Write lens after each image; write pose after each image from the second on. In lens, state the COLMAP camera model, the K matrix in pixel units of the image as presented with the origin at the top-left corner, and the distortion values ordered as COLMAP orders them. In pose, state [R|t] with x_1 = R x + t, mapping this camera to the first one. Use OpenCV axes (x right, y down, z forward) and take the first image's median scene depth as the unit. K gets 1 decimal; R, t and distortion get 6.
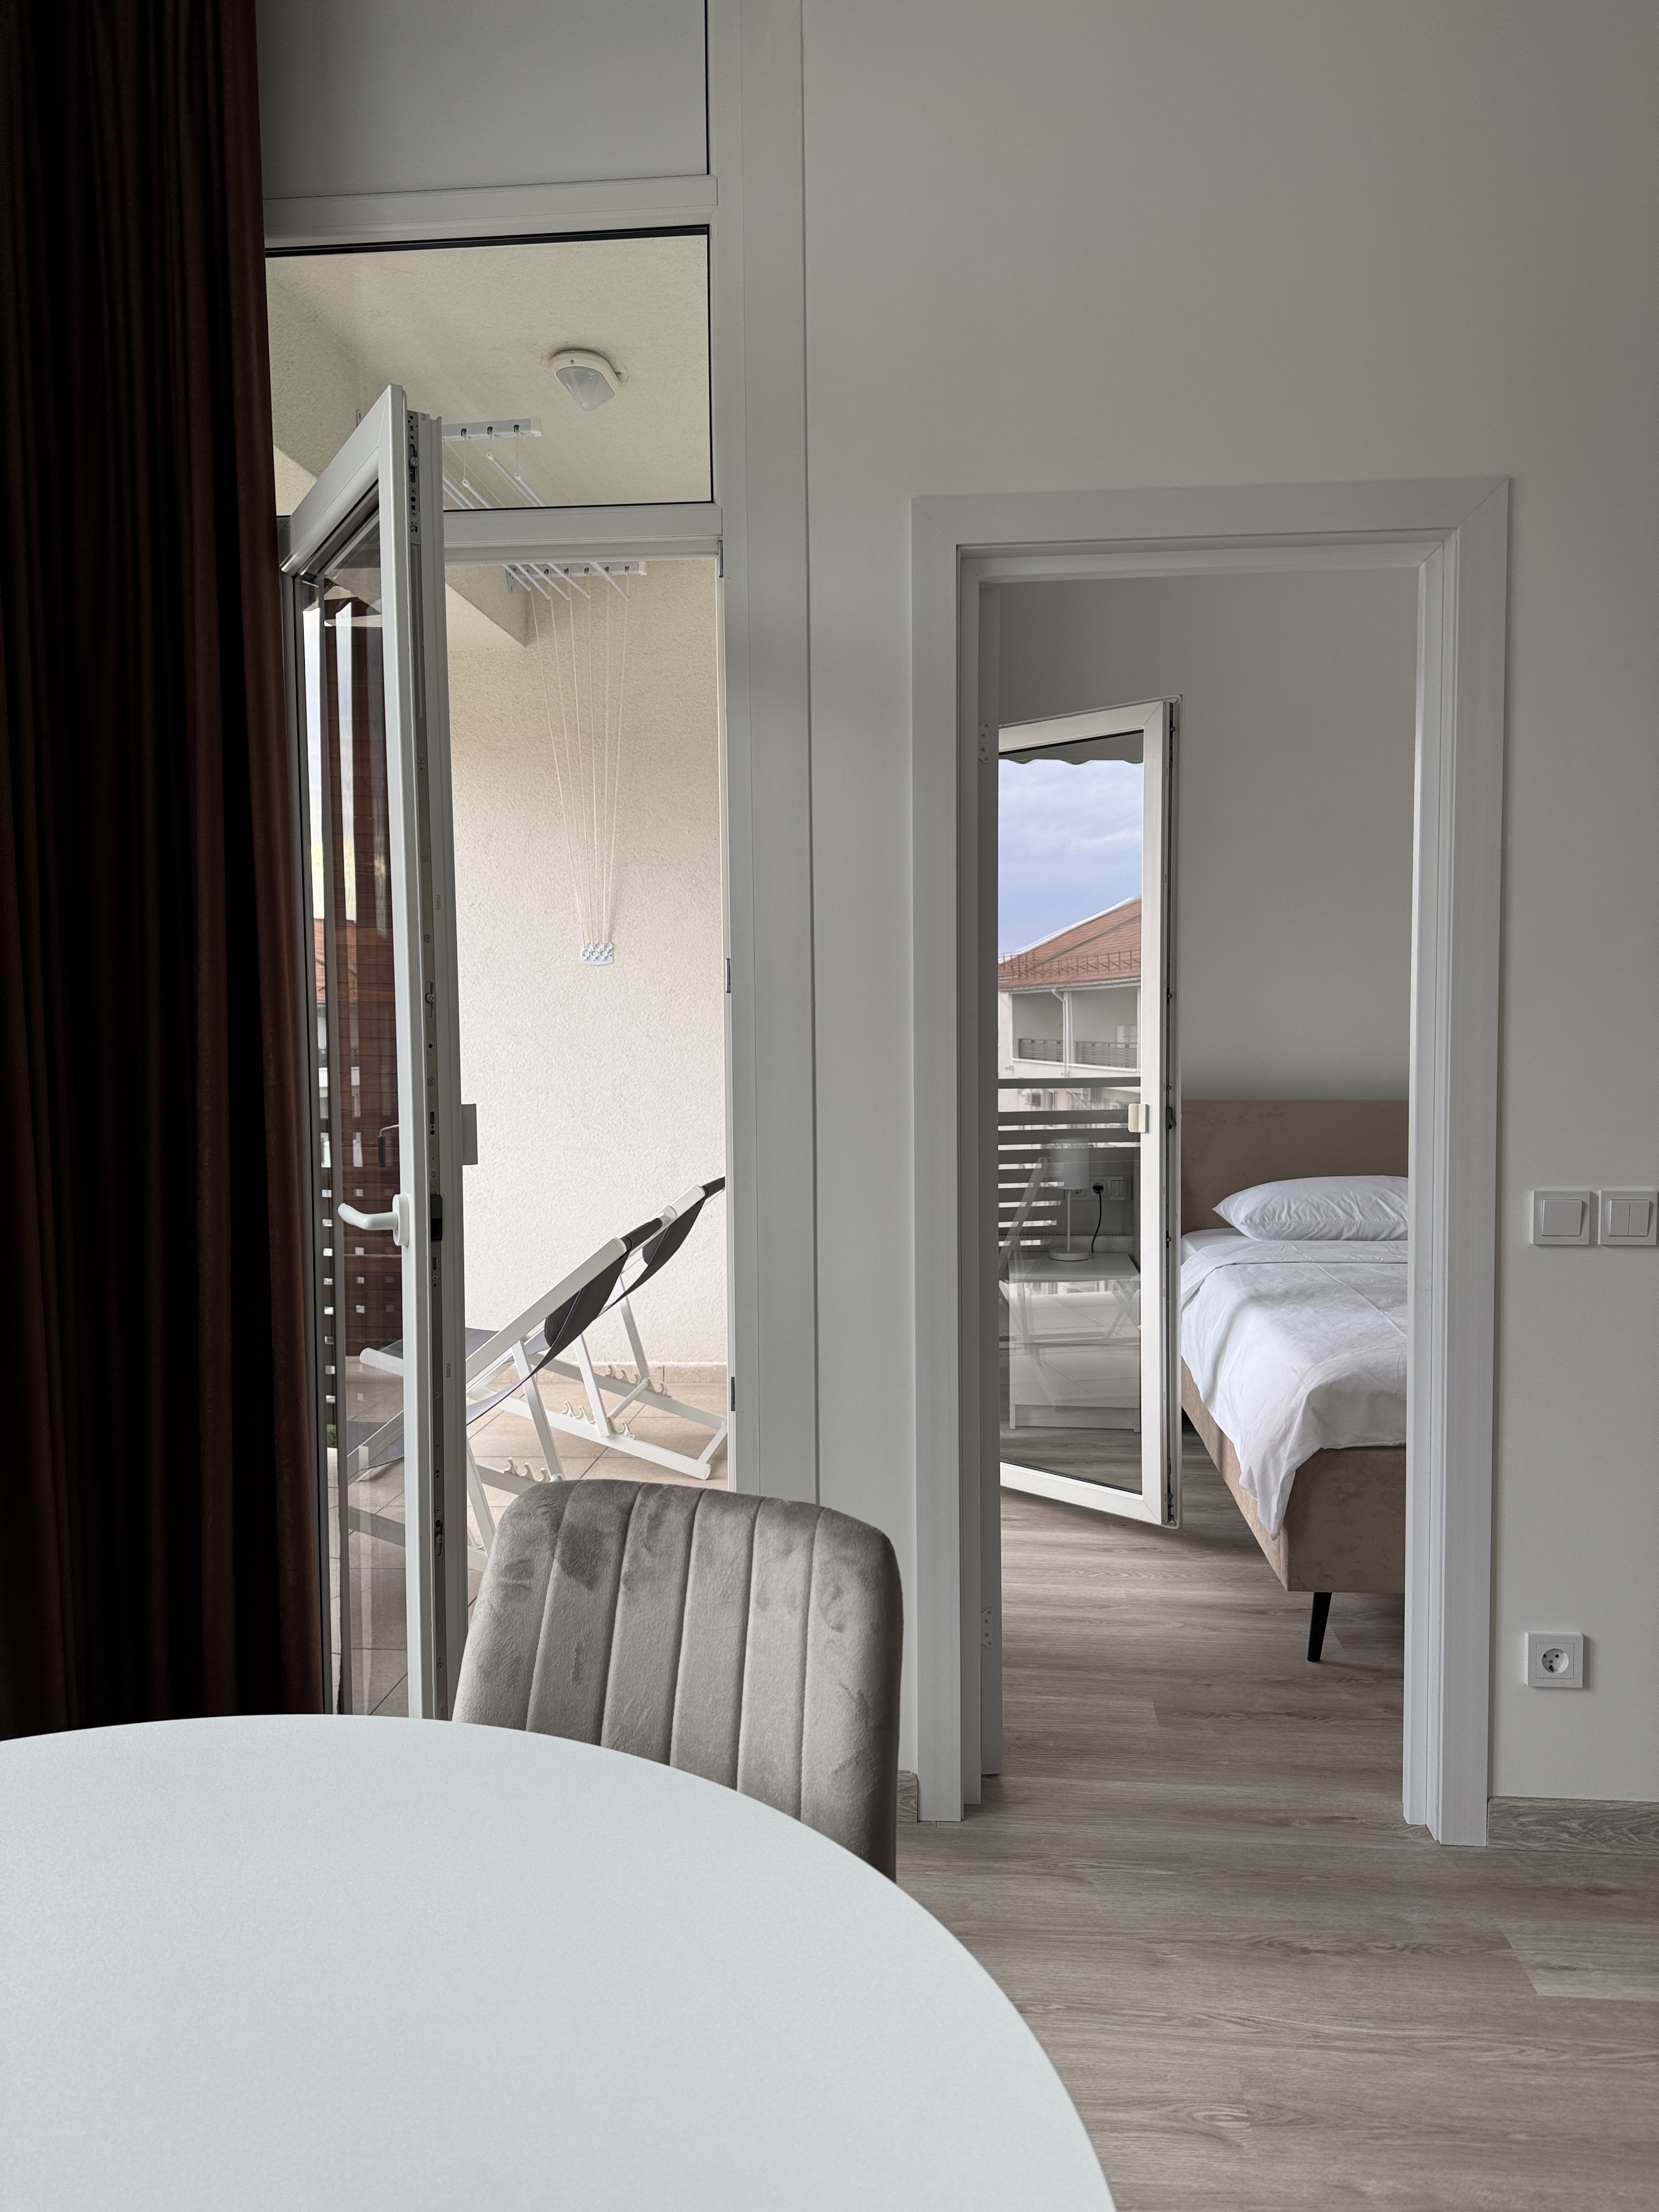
lens RADIAL K [[1549.5, 0, 829.5], [0, 1549.5, 1106.0], [0, 0, 1]] dist [0.047498, -0.063067]
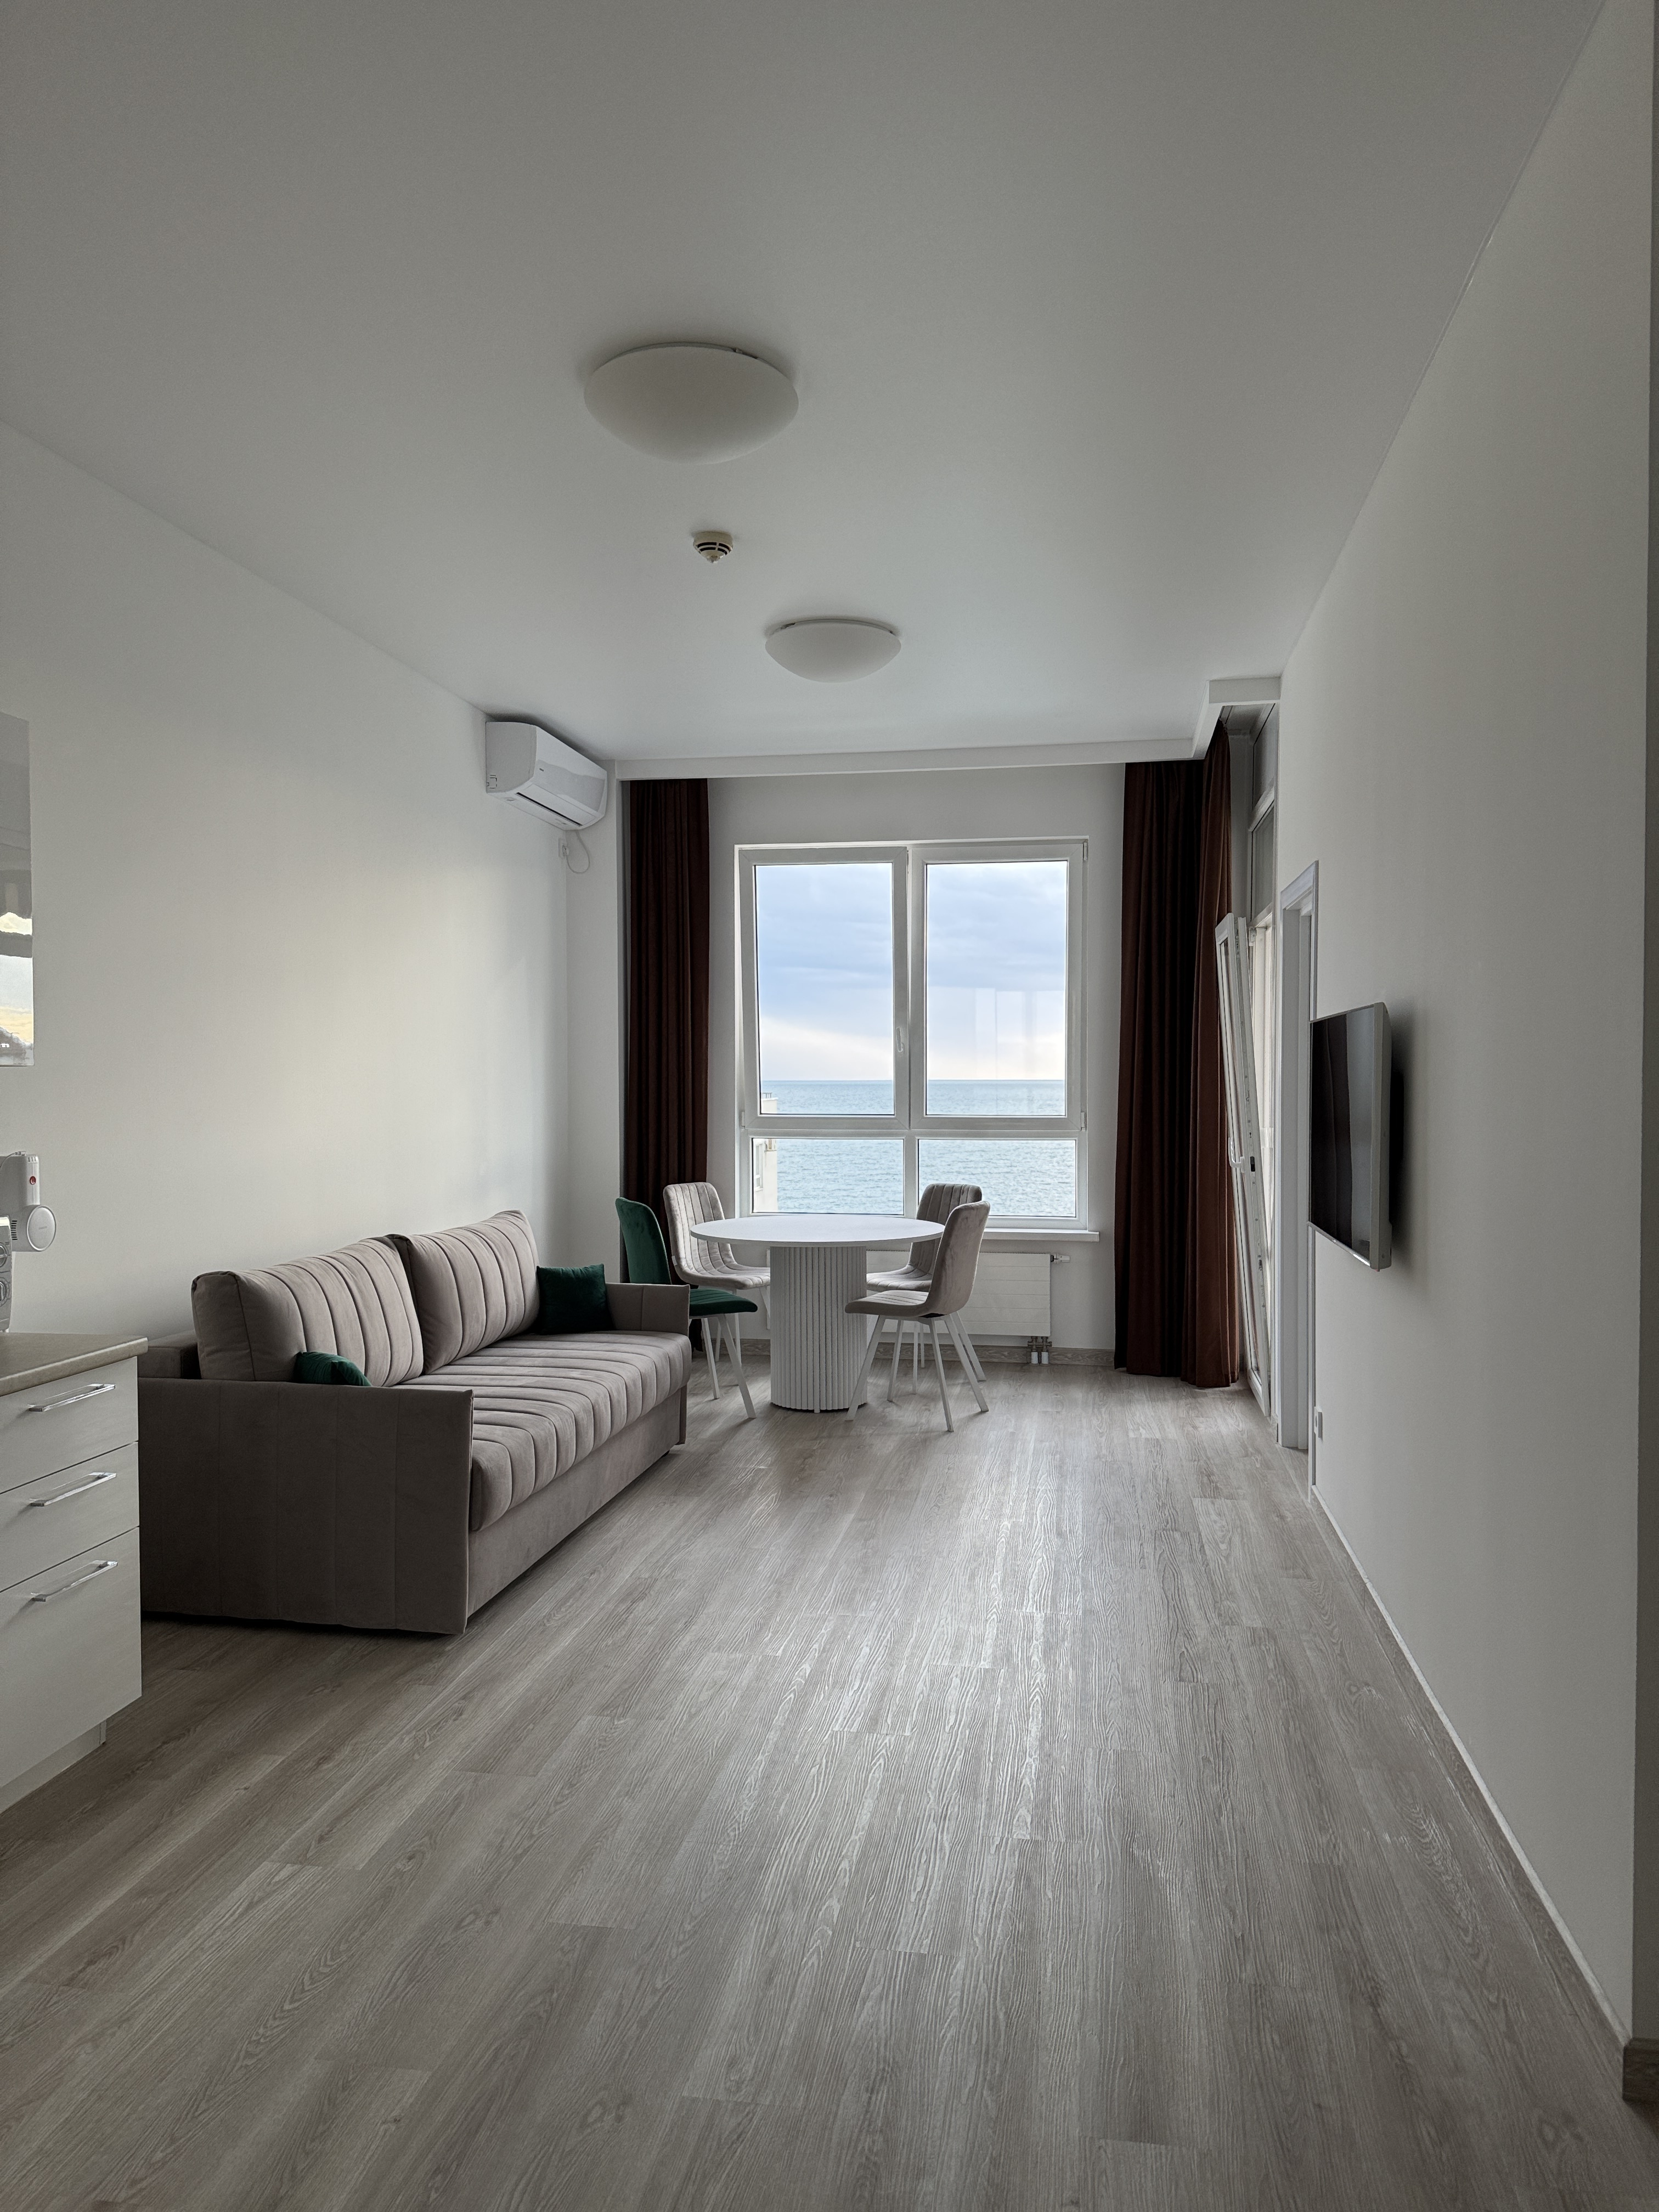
lens RADIAL K [[1549.5, 0, 829.5], [0, 1549.5, 1106.0], [0, 0, 1]] dist [0.047498, -0.063067]
pose [[-0.085853, 0.030733, -0.995834, 2.625989], [-0.062460, 0.997392, 0.036166, -0.097378], [0.994348, 0.065305, -0.083709, 0.523635]]
